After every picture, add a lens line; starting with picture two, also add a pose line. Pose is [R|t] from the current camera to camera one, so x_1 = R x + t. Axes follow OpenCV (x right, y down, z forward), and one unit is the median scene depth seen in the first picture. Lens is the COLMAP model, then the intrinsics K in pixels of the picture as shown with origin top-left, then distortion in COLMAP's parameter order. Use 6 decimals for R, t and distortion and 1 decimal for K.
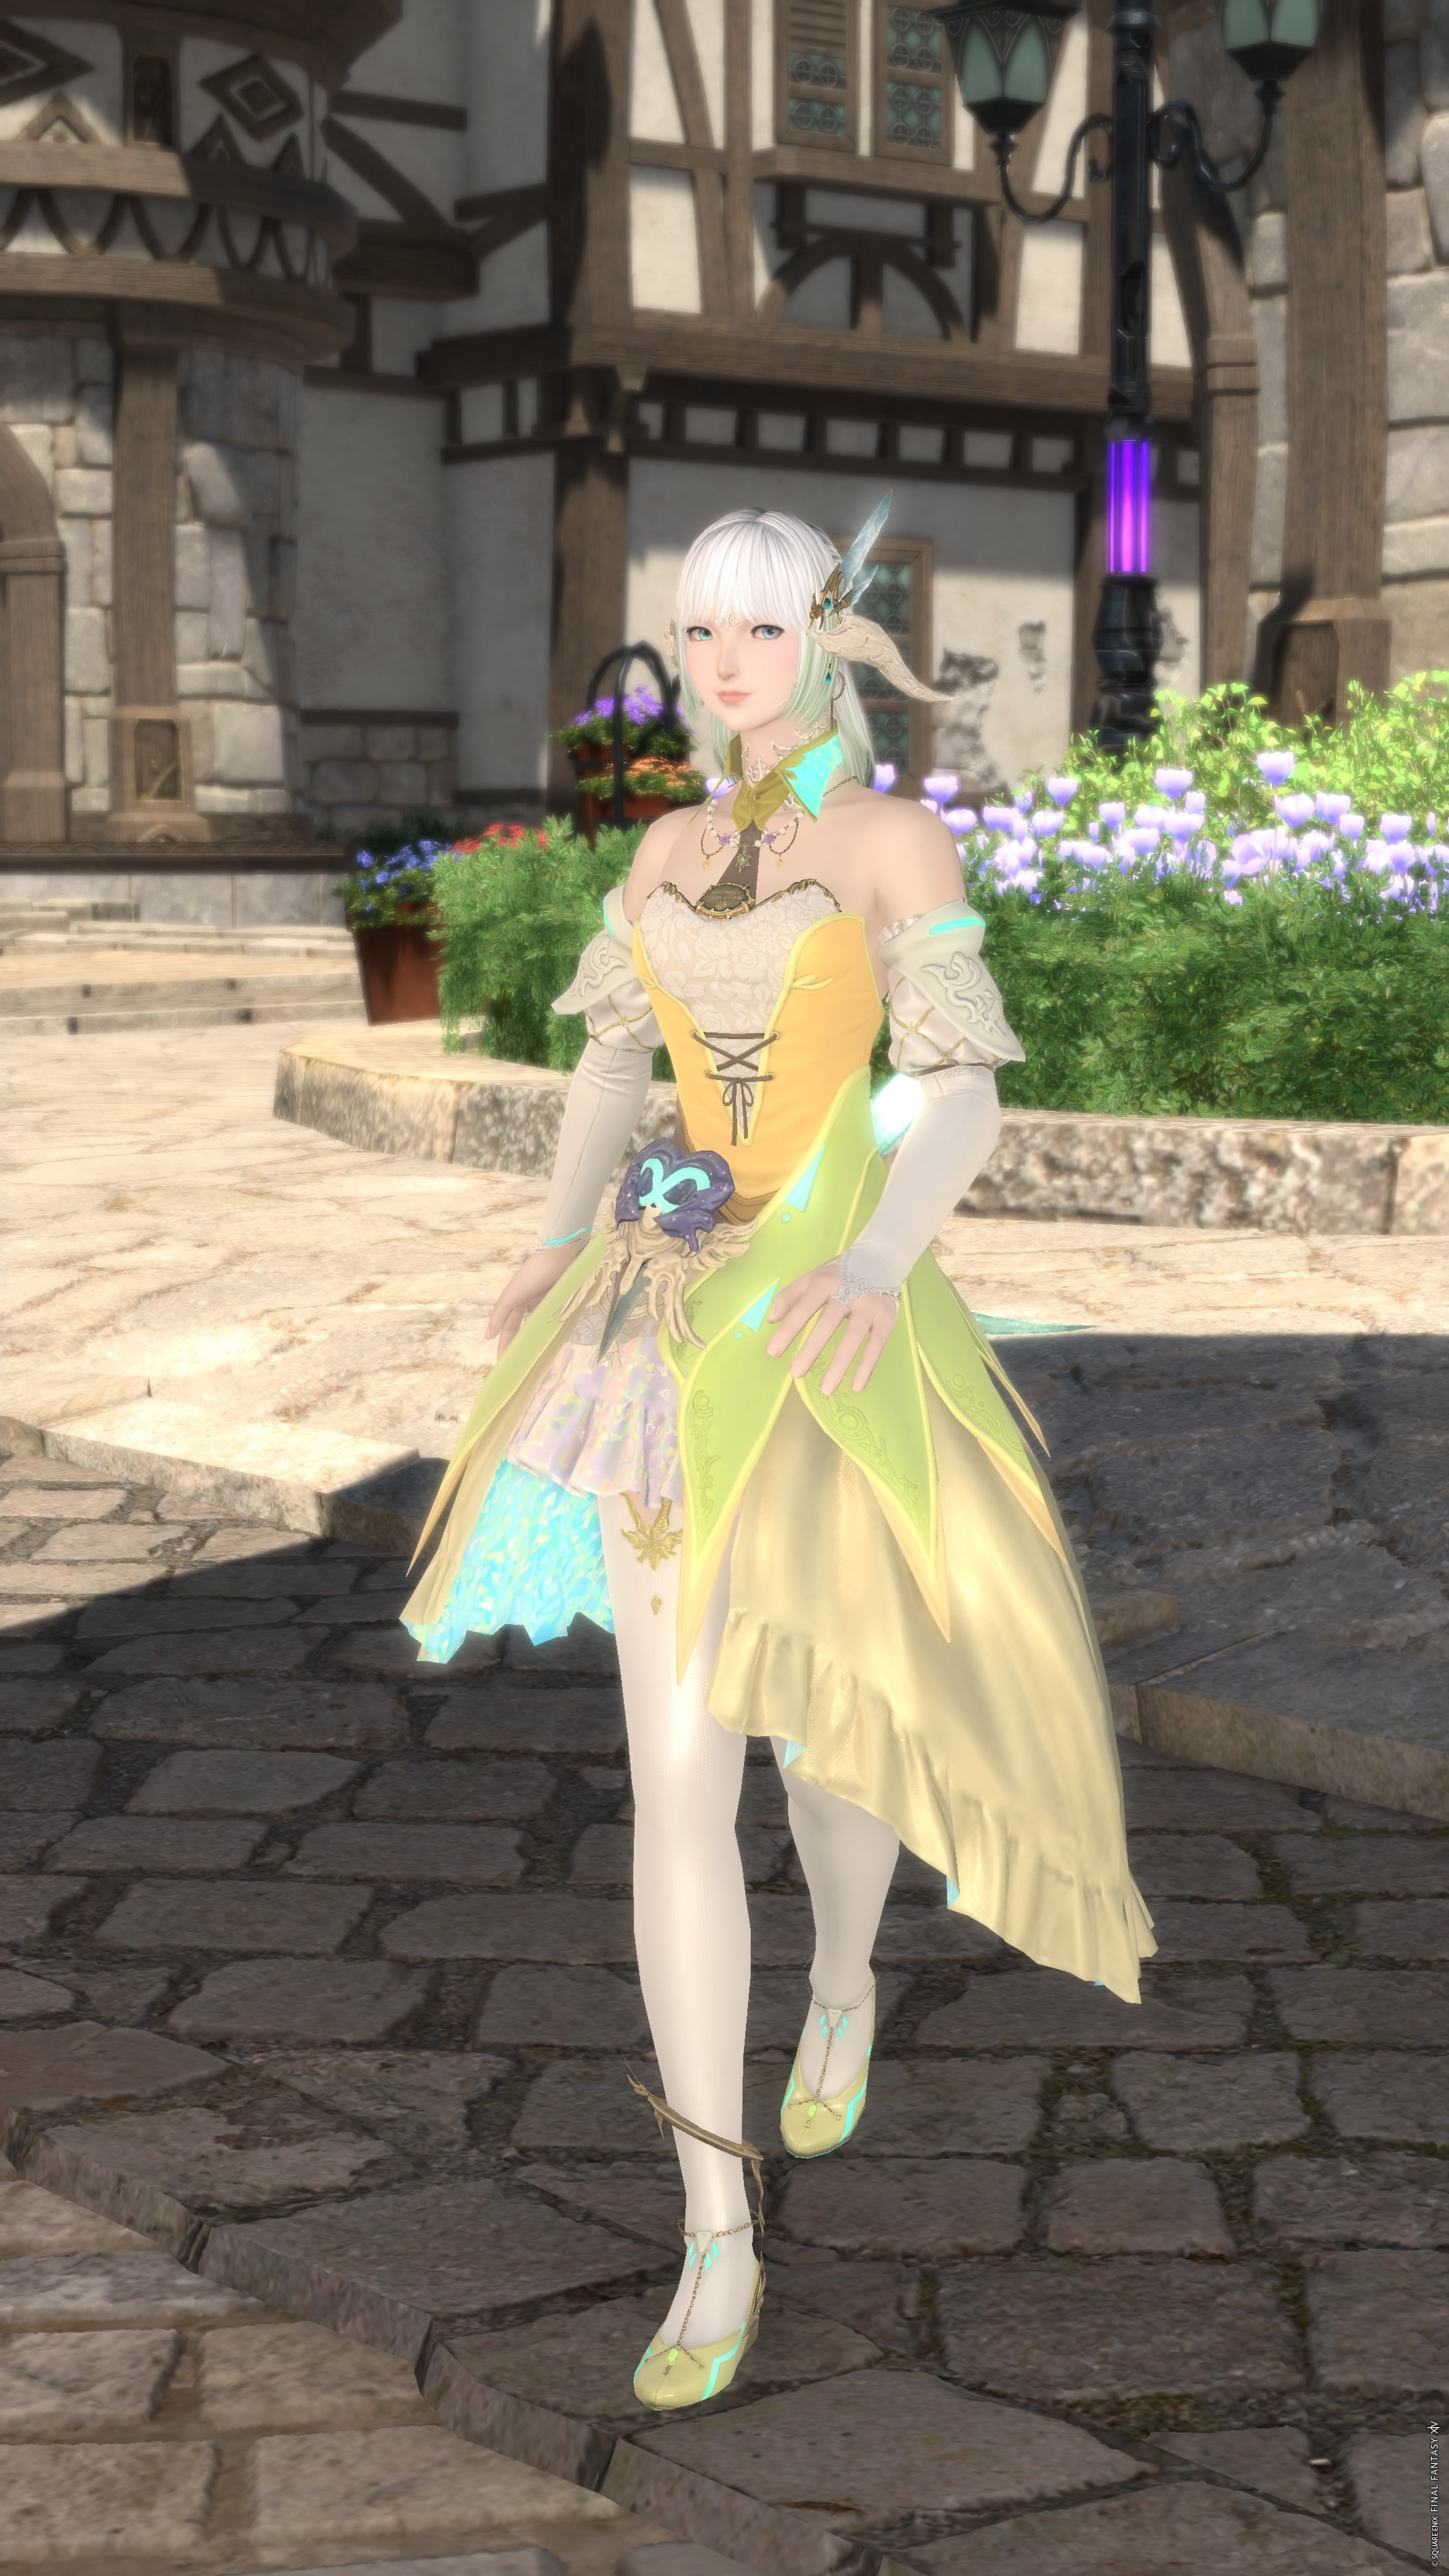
lens RADIAL K [[4151.6, 0, 724.5], [0, 4151.6, 1288.0], [0, 0, 1]] dist [-0.000740, -0.004588]
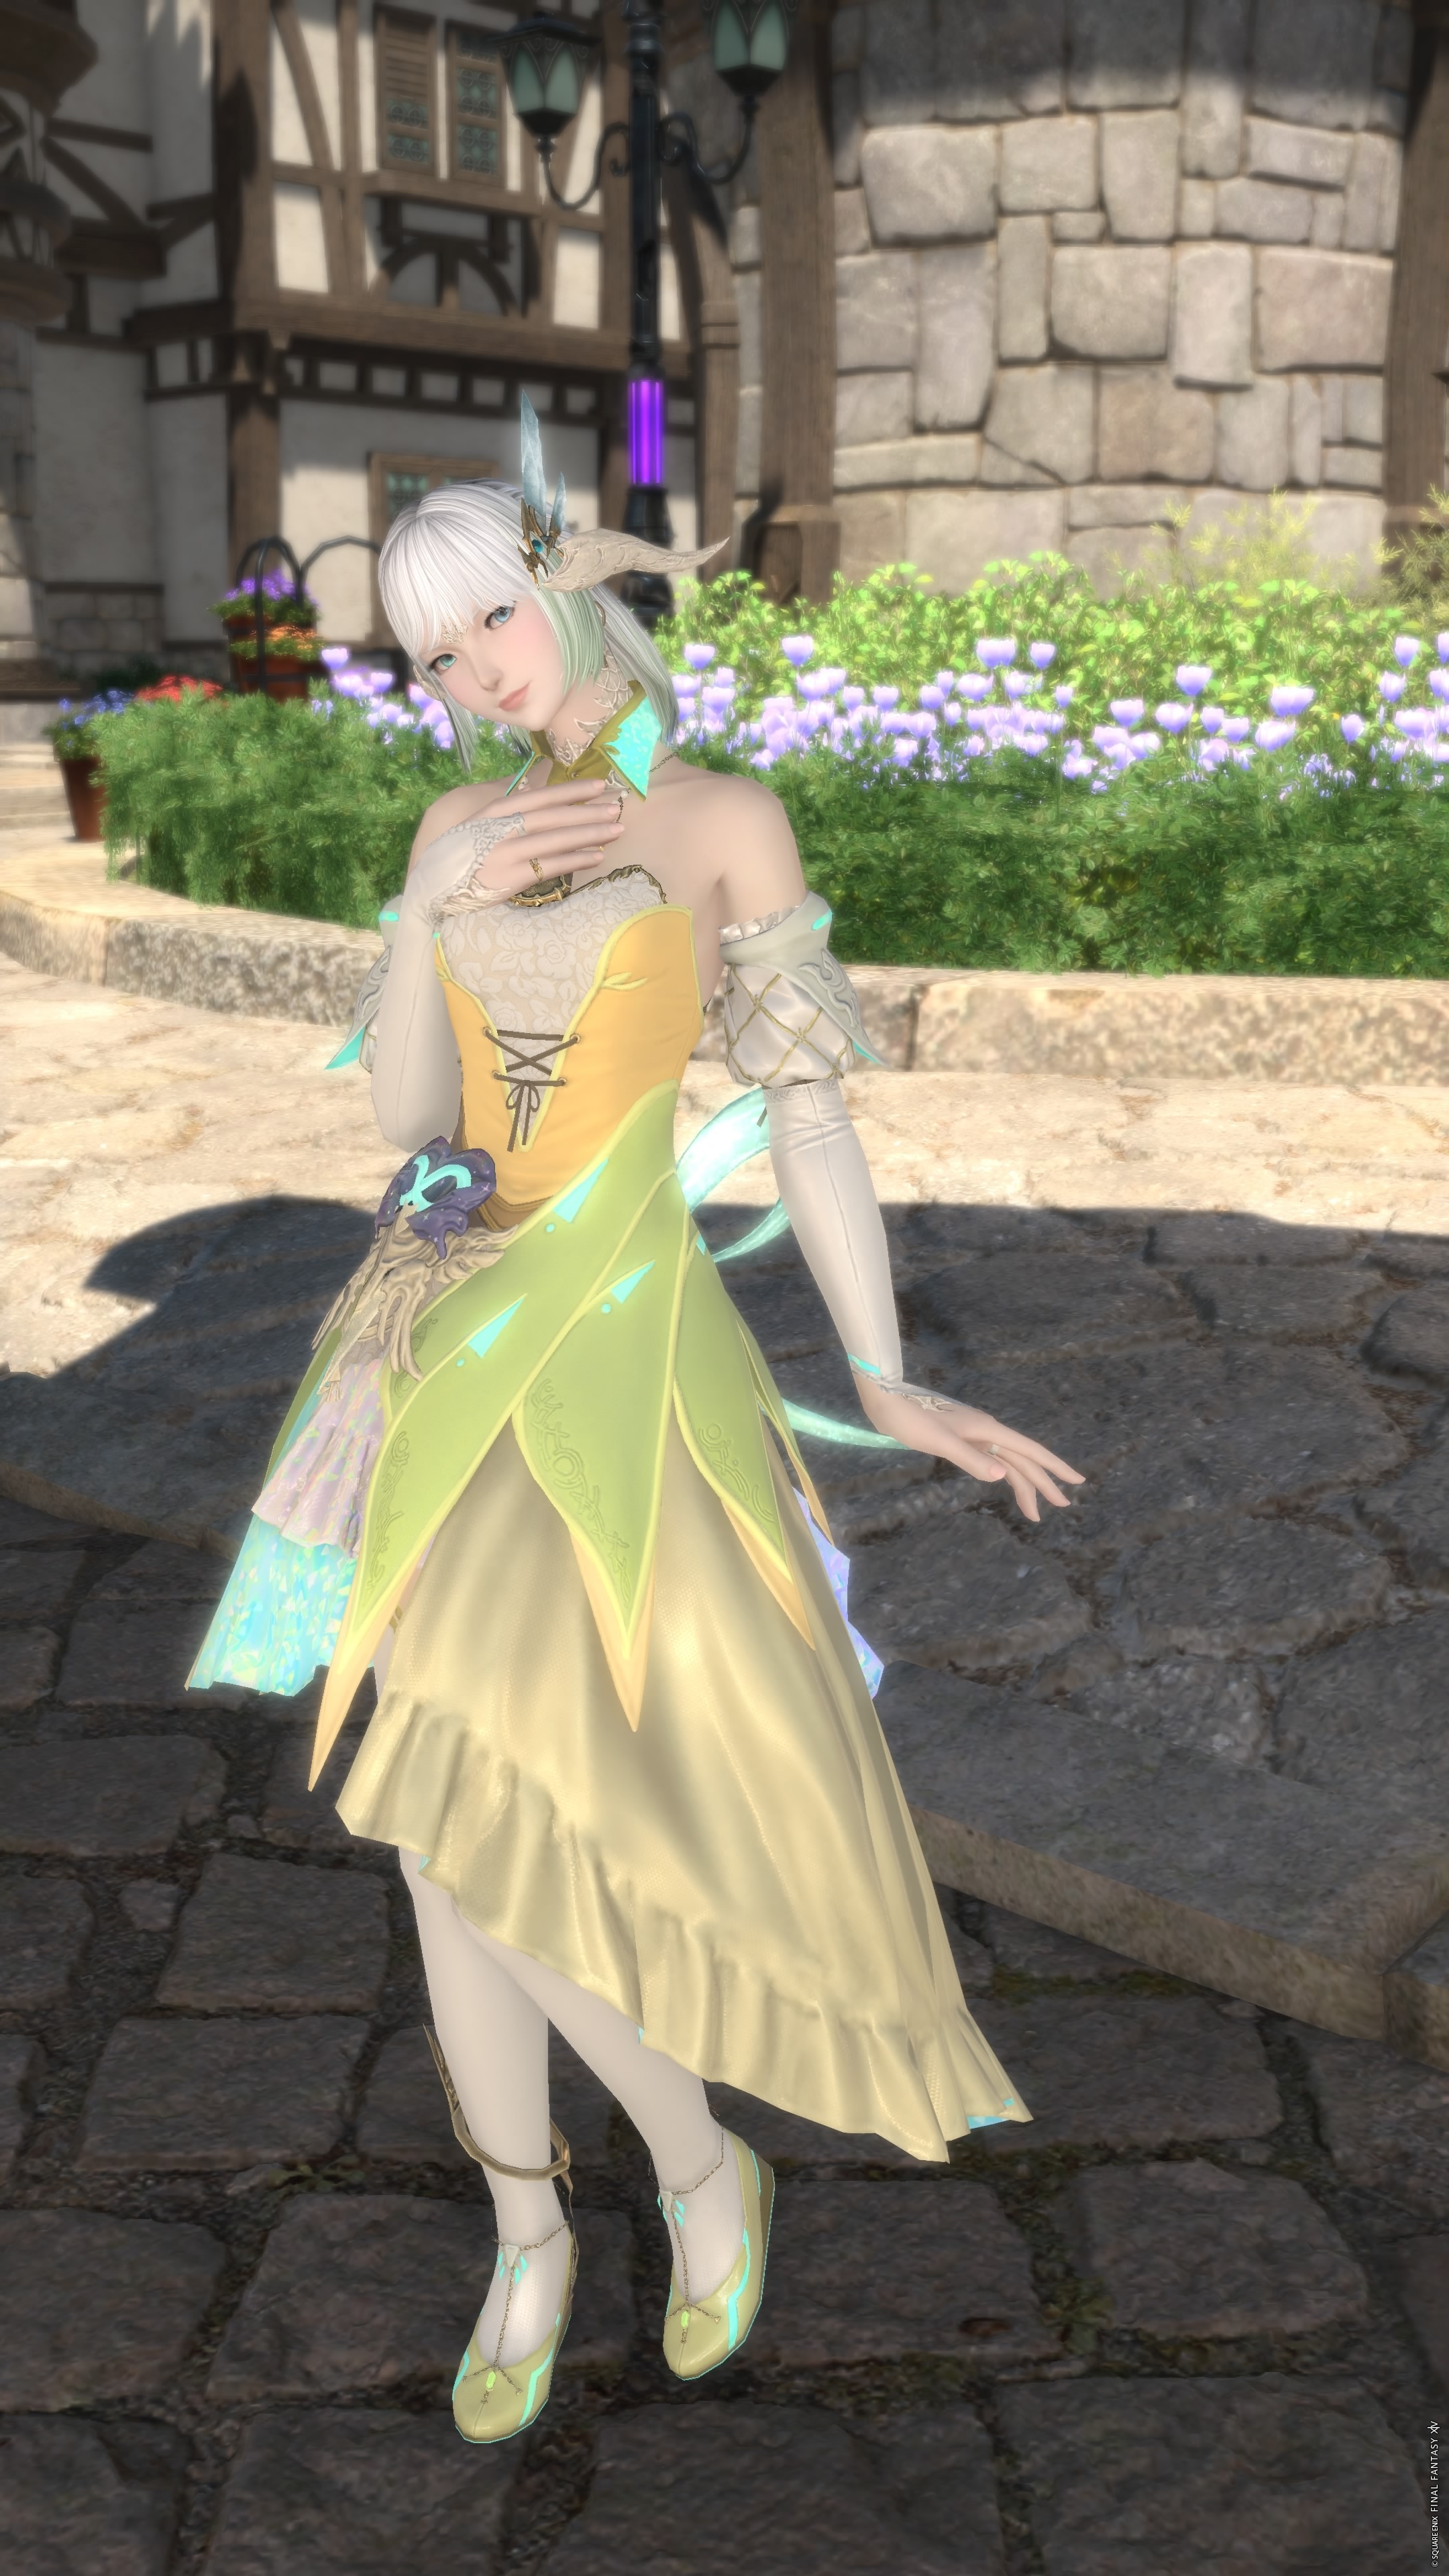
lens RADIAL K [[2666.8, 0, 724.5], [0, 2666.8, 1288.0], [0, 0, 1]] dist [0.000509, -0.006938]
pose [[0.991490, -0.028954, 0.126924, 0.008421], [0.013432, 0.992502, 0.121487, -0.027622], [-0.129490, -0.118748, 0.984445, 0.172305]]
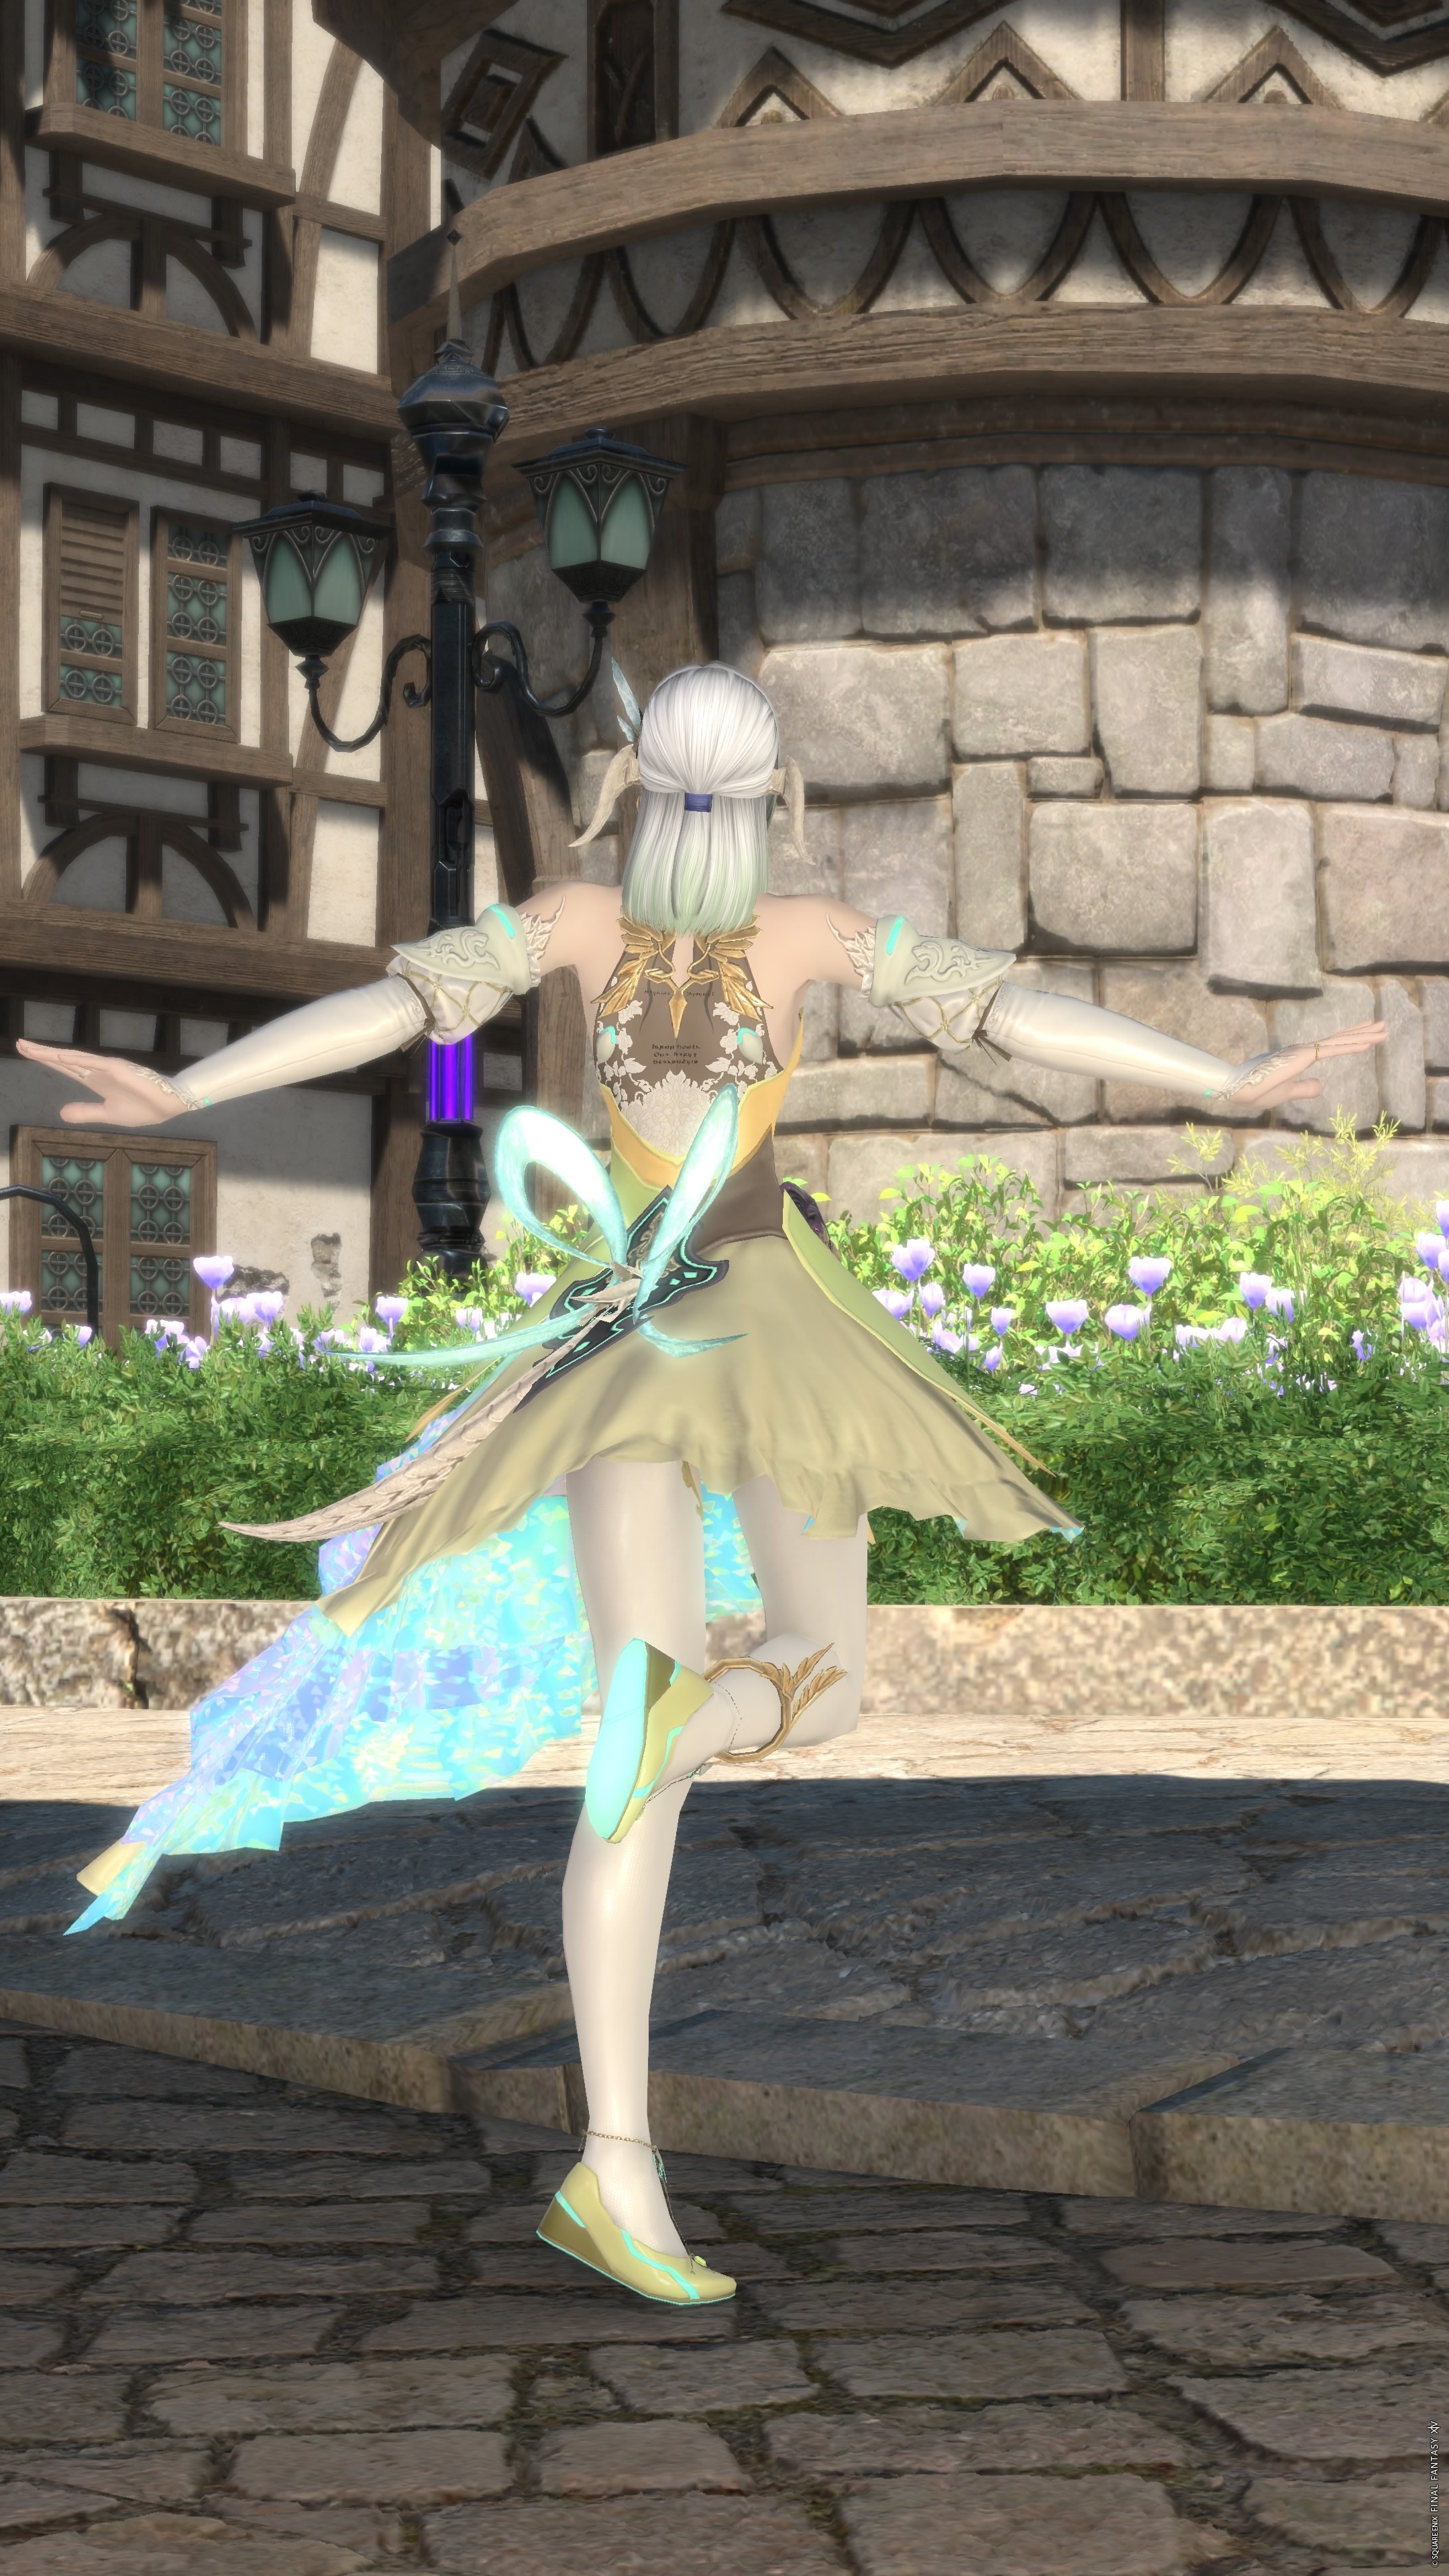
lens RADIAL K [[4630.6, 0, 724.5], [0, 4630.6, 1288.0], [0, 0, 1]] dist [-0.001299, 0.008347]
pose [[0.986818, 0.008816, 0.161594, -0.011040], [0.016649, 0.987686, -0.155561, 0.033066], [-0.160975, 0.156200, 0.974520, 0.000407]]
